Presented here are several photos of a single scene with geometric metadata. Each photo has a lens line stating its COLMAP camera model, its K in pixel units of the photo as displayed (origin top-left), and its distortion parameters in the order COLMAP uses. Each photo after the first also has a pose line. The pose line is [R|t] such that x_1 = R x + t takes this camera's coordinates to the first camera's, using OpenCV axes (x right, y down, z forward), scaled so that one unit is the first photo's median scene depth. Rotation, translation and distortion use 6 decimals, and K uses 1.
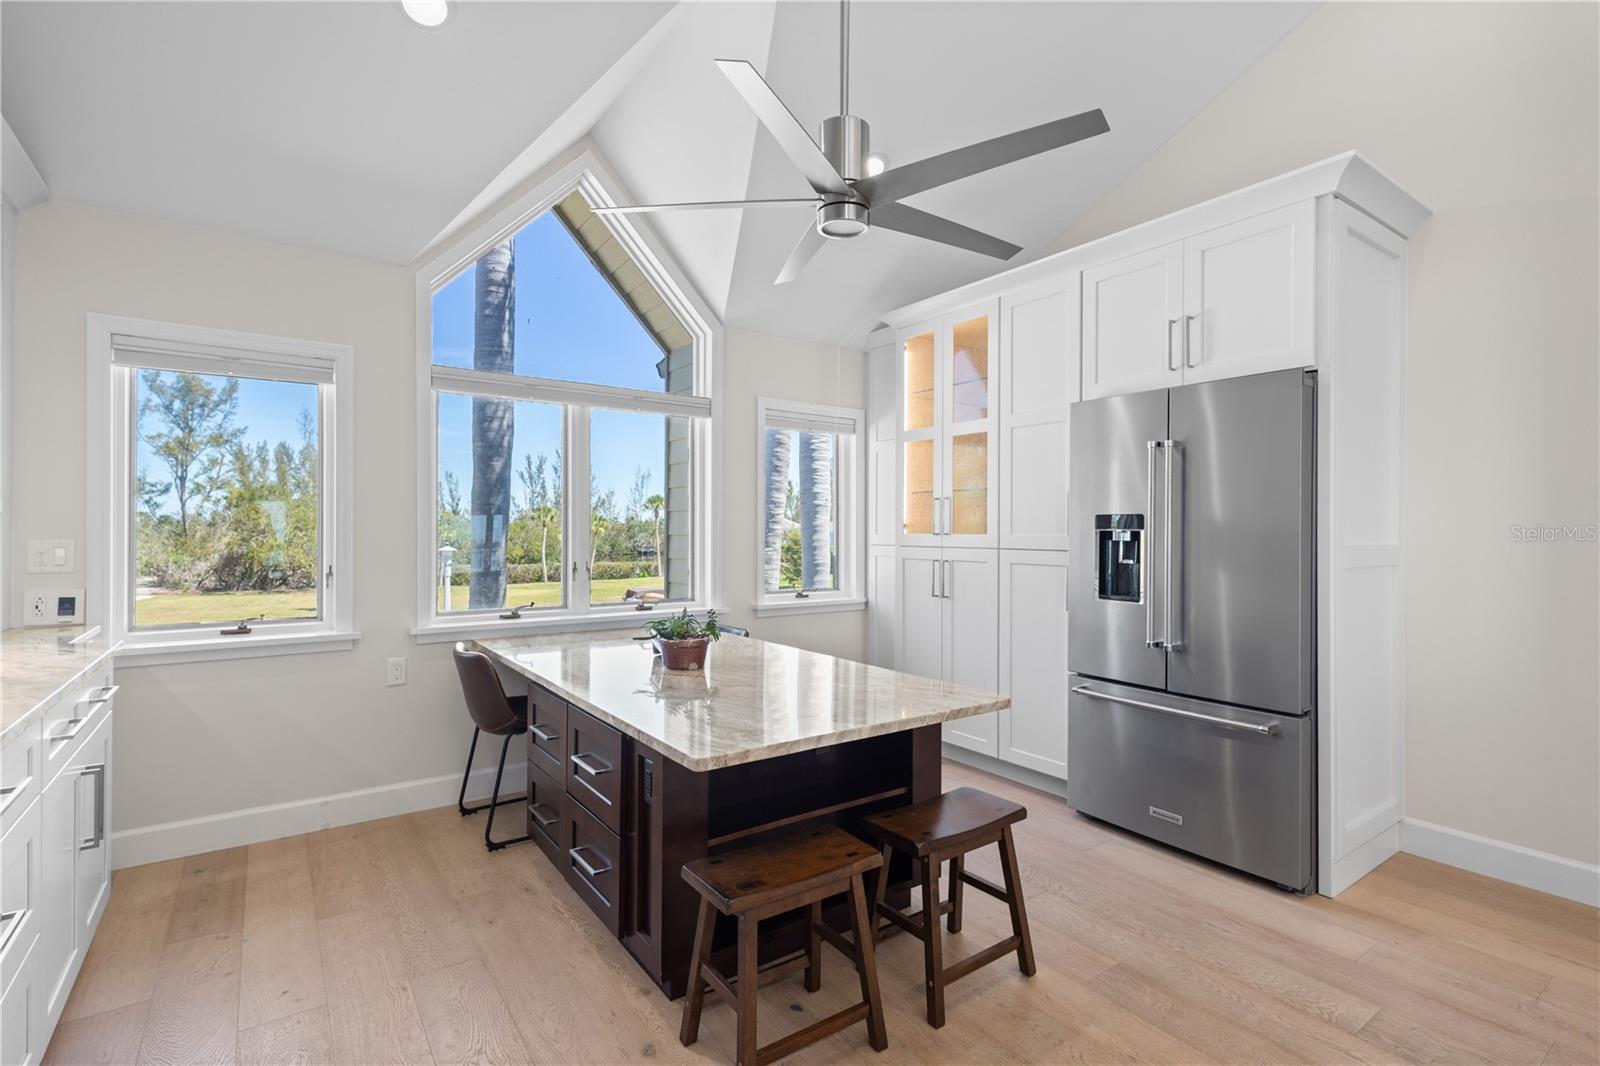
lens RADIAL K [[742.5, 0, 798.0], [0, 742.5, 534.0], [0, 0, 1]] dist [0.006171, -0.001087]
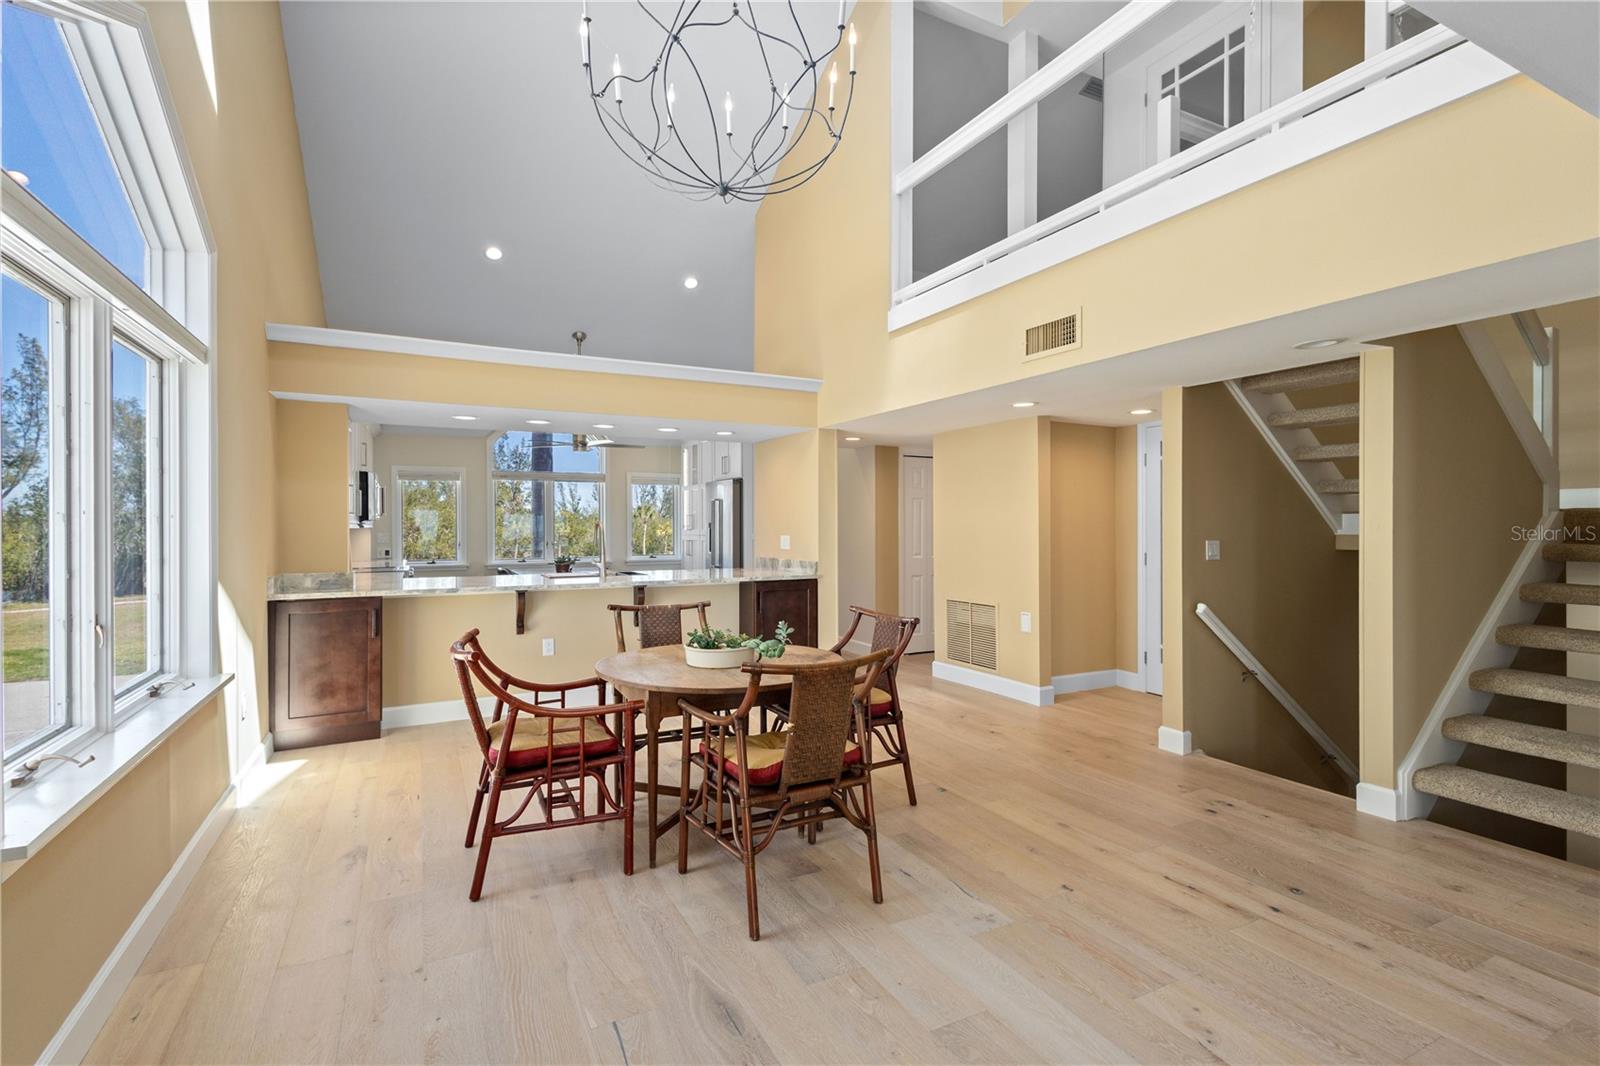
lens RADIAL K [[742.5, 0, 811.2], [0, 742.5, 529.4], [0, 0, 1]] dist [0.006171, -0.001087]
pose [[0.991321, -0.005946, -0.131327, 0.422964], [0.006169, 0.999980, 0.001286, -0.000458], [0.131317, -0.002085, 0.991338, -0.646027]]
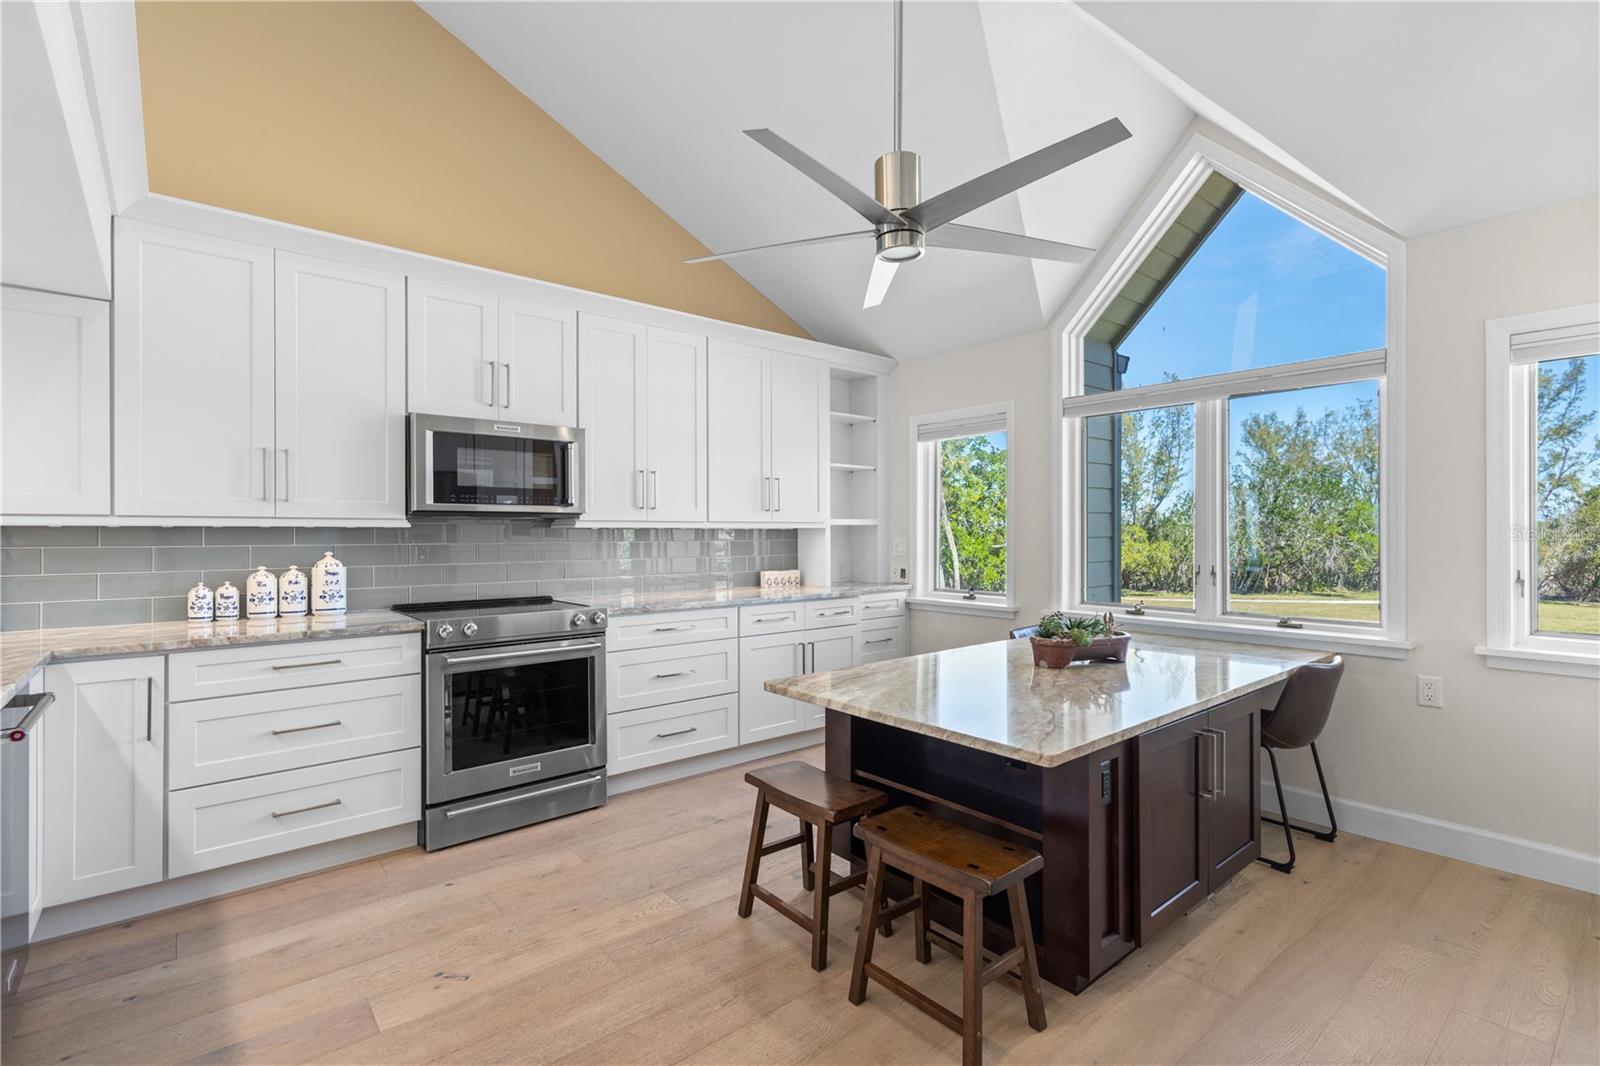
lens RADIAL K [[742.5, 0, 813.5], [0, 742.5, 528.6], [0, 0, 1]] dist [0.006171, -0.001087]
pose [[0.086391, -0.008745, -0.996223, 0.273440], [-0.001798, 0.999958, -0.008933, -0.000230], [0.996260, 0.002563, 0.086372, 0.187479]]
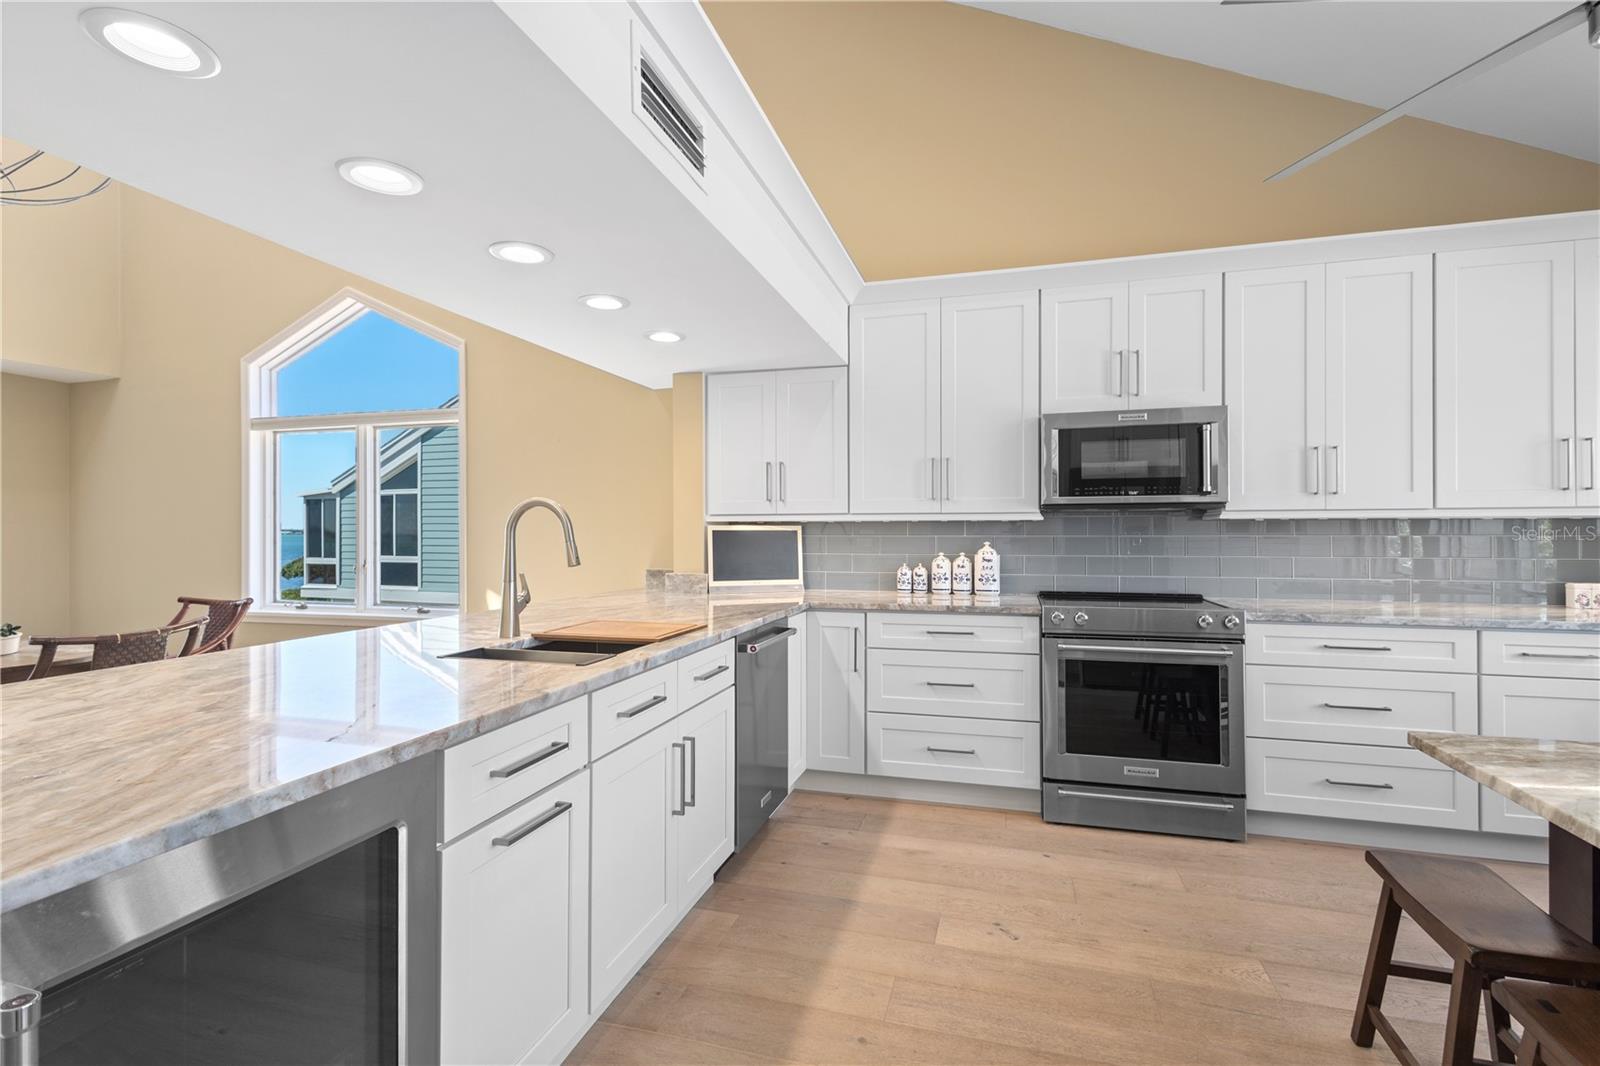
lens RADIAL K [[742.5, 0, 778.2], [0, 742.5, 526.9], [0, 0, 1]] dist [0.006171, -0.001087]
pose [[-0.798643, -0.003609, -0.601794, 0.243116], [-0.001608, 0.999991, -0.003864, 0.001716], [0.601803, -0.002118, -0.798642, 0.254521]]
